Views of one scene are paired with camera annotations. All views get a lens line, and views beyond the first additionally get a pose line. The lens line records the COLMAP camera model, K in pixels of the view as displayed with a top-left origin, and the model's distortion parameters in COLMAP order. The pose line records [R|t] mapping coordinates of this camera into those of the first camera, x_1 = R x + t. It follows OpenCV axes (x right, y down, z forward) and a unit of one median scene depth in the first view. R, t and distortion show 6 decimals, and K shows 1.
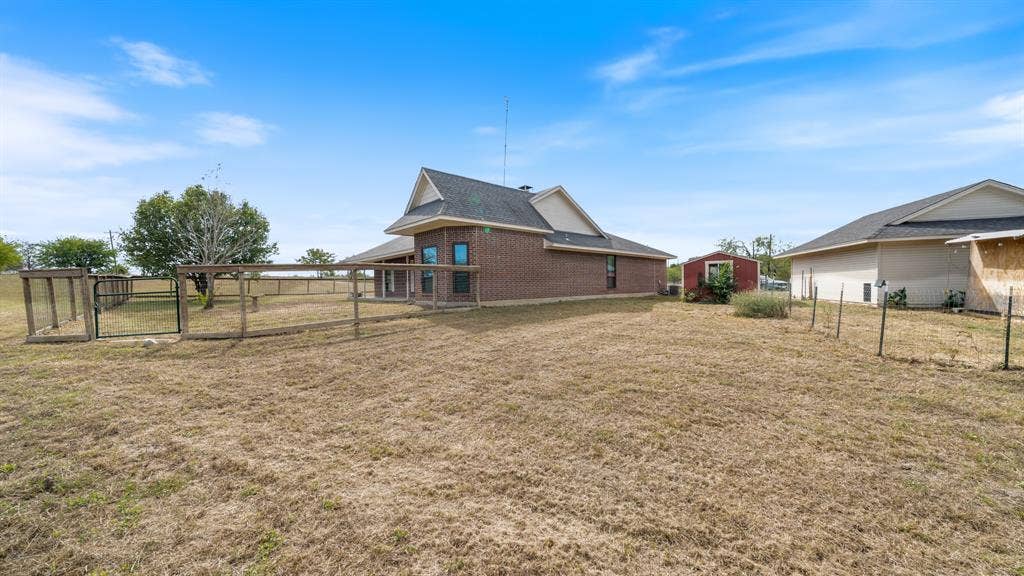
lens RADIAL K [[348.1, 0, 512.4], [0, 348.1, 293.5], [0, 0, 1]] dist [-0.000814, -0.000076]
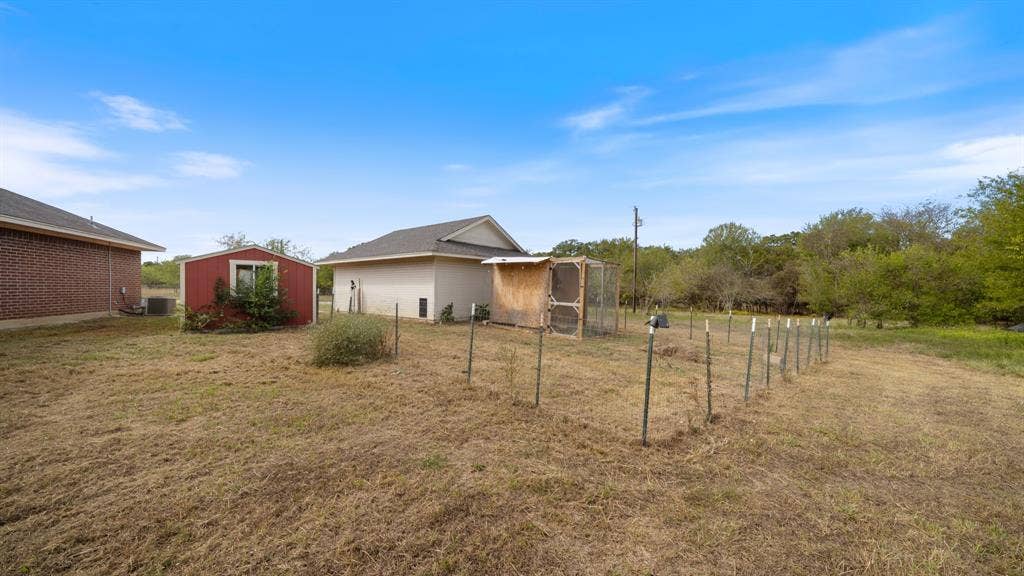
lens RADIAL K [[348.1, 0, 512.4], [0, 348.1, 293.5], [0, 0, 1]] dist [-0.000814, -0.000076]
pose [[0.323578, 0.003918, 0.946193, 0.159423], [0.011095, 0.999907, -0.007935, -0.026441], [-0.946136, 0.013065, 0.323504, 0.376699]]
